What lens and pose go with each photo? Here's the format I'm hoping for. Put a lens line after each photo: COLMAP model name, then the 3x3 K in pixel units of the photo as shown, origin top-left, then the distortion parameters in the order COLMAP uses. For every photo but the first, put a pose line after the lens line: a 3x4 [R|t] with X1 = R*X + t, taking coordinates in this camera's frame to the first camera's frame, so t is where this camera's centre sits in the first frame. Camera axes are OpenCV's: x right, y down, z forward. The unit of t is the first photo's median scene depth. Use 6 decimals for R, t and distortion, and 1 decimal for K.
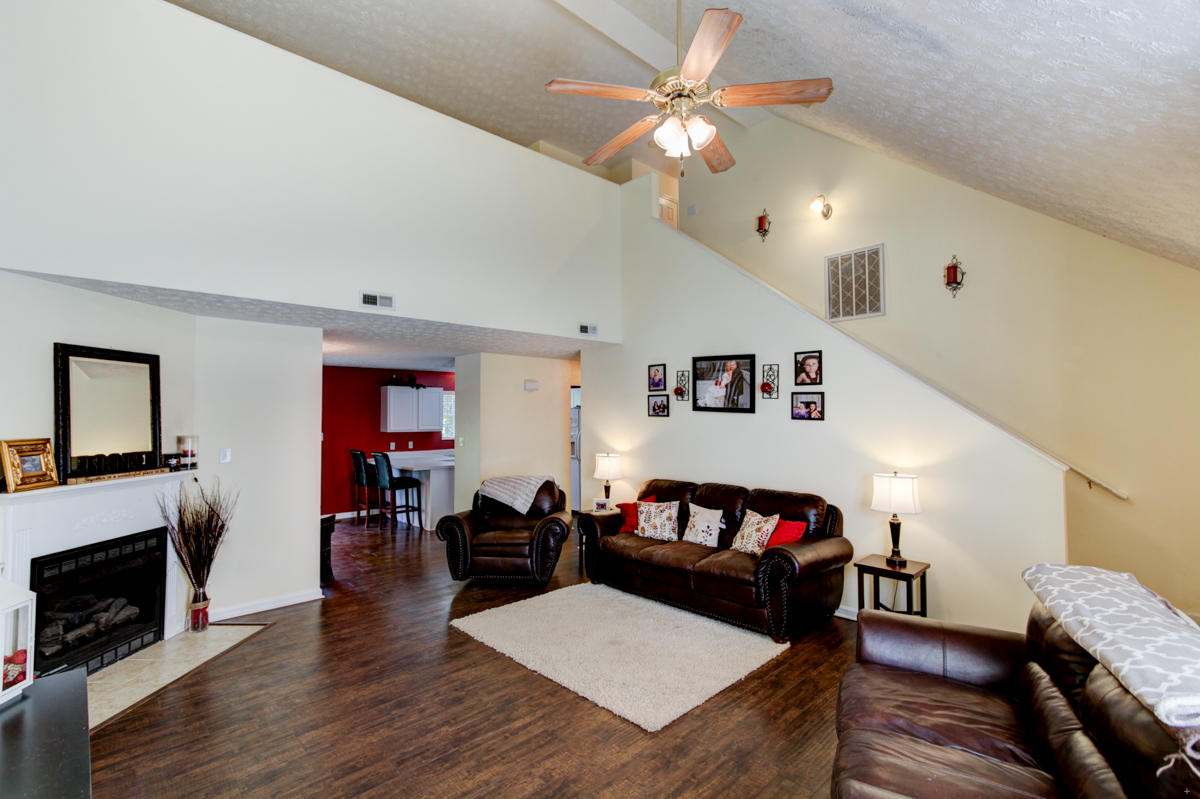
lens RADIAL K [[542.2, 0, 591.4], [0, 542.2, 396.1], [0, 0, 1]] dist [0.001196, 0.000256]
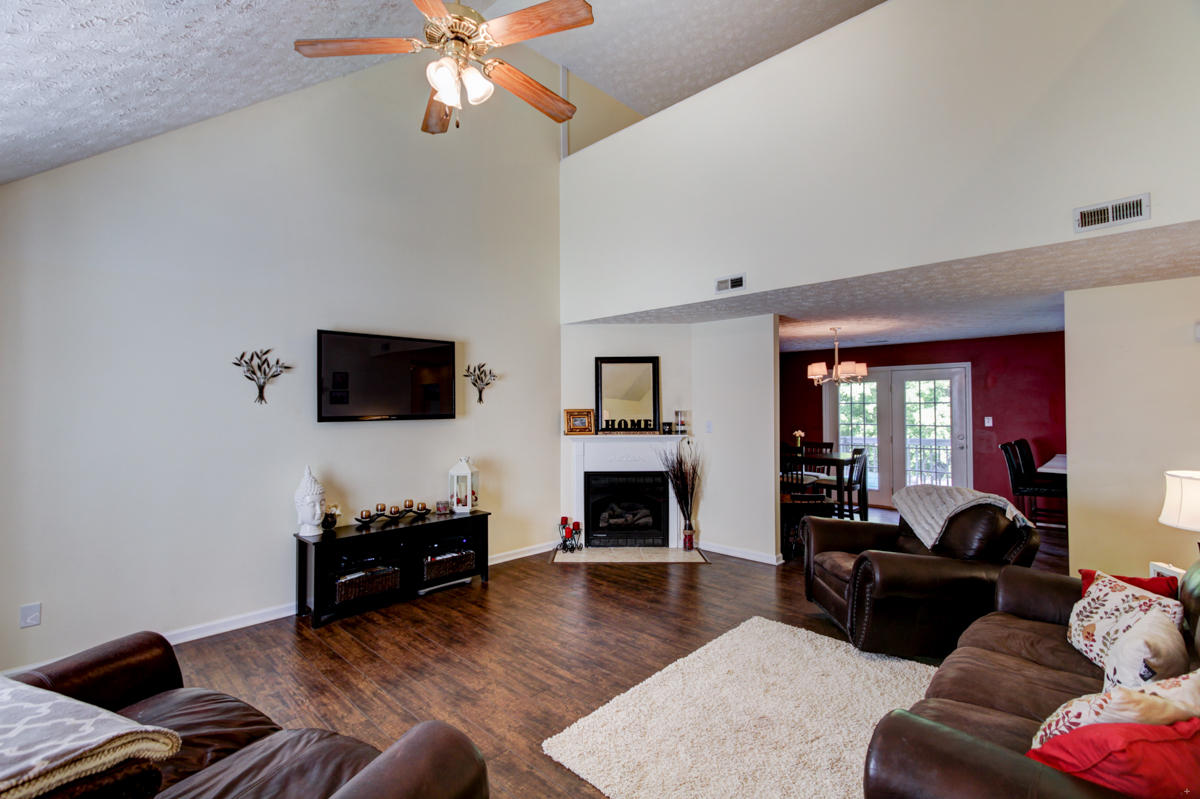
lens RADIAL K [[542.2, 0, 591.4], [0, 542.2, 396.1], [0, 0, 1]] dist [0.001196, 0.000256]
pose [[0.041366, -0.017150, -0.998997, 0.717736], [0.040181, 0.999072, -0.015487, 0.051929], [0.998336, -0.039500, 0.042017, 0.770570]]
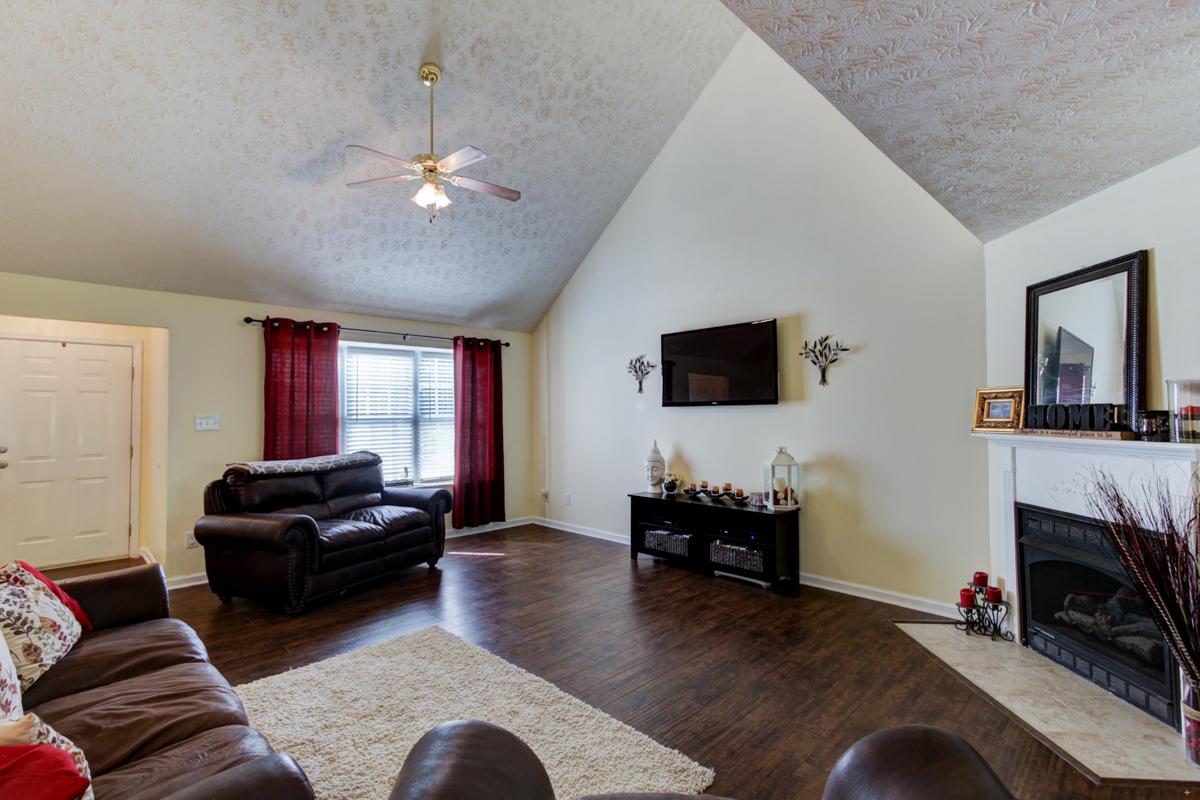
lens RADIAL K [[542.2, 0, 591.4], [0, 542.2, 396.6], [0, 0, 1]] dist [0.001196, 0.000256]
pose [[-0.999641, 0.010188, -0.024785, -0.156915], [0.011800, 0.997765, -0.065773, 0.127450], [0.024060, -0.066042, -0.997527, 1.636840]]
